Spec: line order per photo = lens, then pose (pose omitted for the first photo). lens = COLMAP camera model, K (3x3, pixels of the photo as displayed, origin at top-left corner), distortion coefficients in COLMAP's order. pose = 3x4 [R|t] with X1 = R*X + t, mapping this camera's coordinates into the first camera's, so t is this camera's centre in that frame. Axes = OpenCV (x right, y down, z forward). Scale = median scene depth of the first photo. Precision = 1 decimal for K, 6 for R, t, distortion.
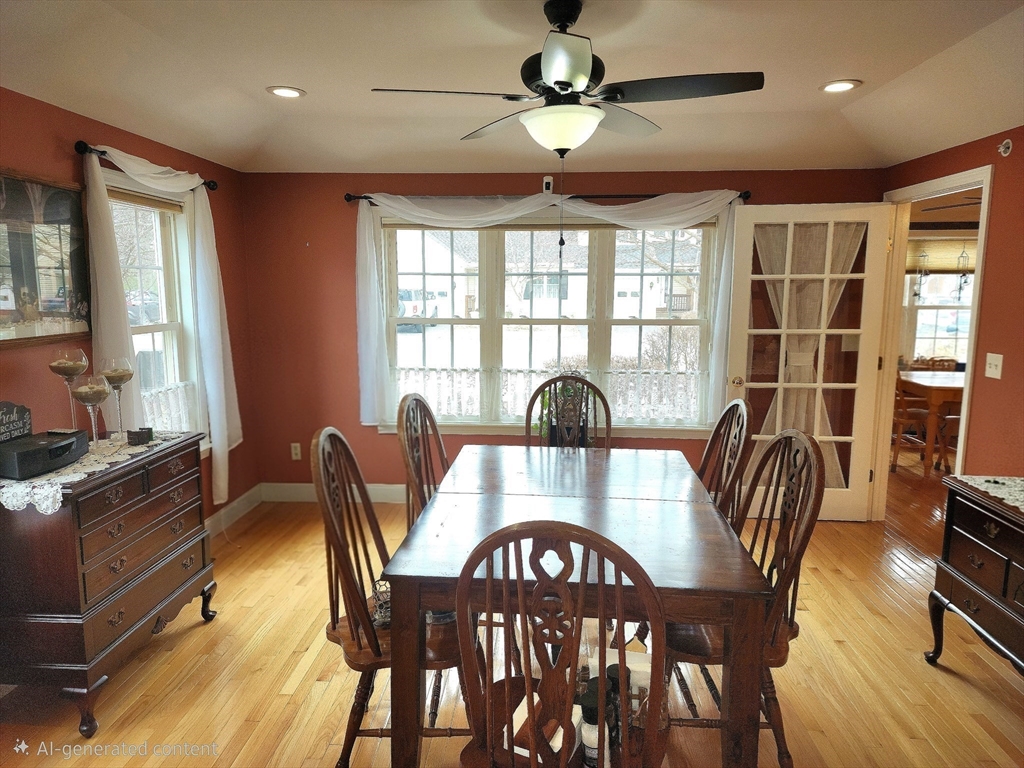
lens RADIAL K [[679.2, 0, 508.2], [0, 679.2, 377.3], [0, 0, 1]] dist [0.062450, -0.043893]
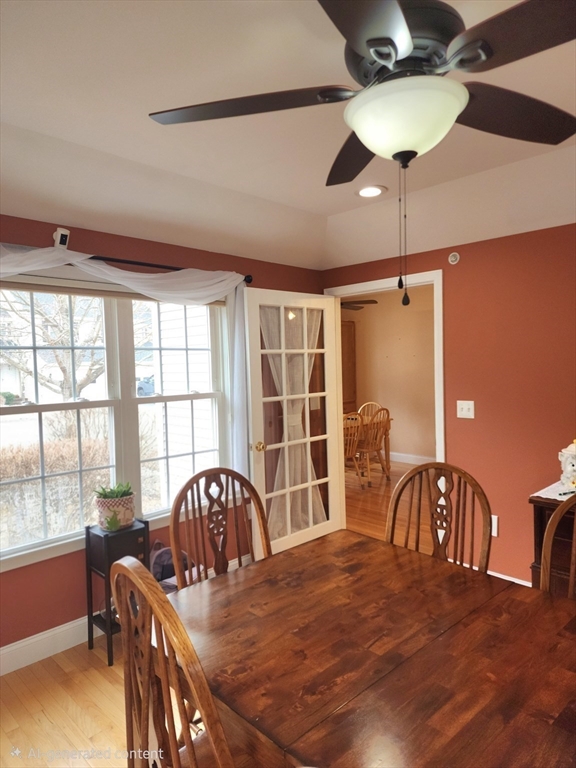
lens RADIAL K [[509.4, 0, 319.2], [0, 509.4, 381.3], [0, 0, 1]] dist [0.062450, -0.043893]
pose [[0.648988, -0.046327, 0.759387, -0.215676], [0.136708, 0.988999, -0.056498, -0.037743], [-0.748416, 0.140481, 0.648181, 0.393931]]
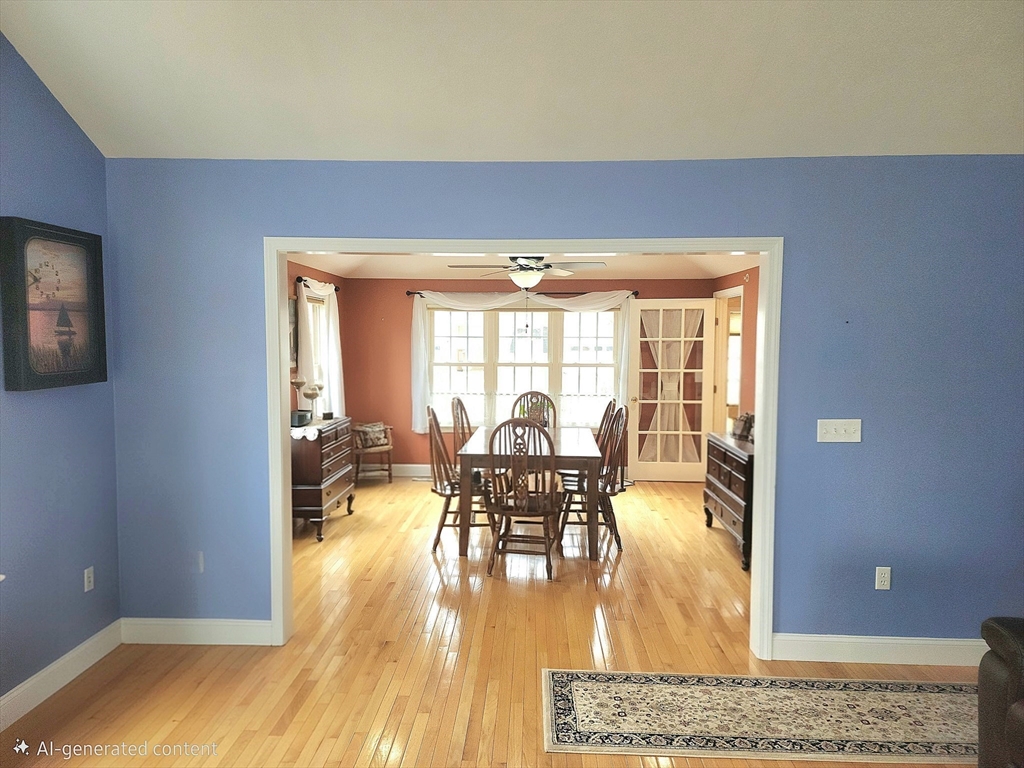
lens RADIAL K [[679.2, 0, 511.6], [0, 679.2, 385.7], [0, 0, 1]] dist [0.062450, -0.043893]
pose [[0.999686, -0.001095, 0.025053, -0.017413], [0.002822, 0.997613, -0.068999, 0.090636], [-0.024918, 0.069048, 0.997302, -0.716512]]
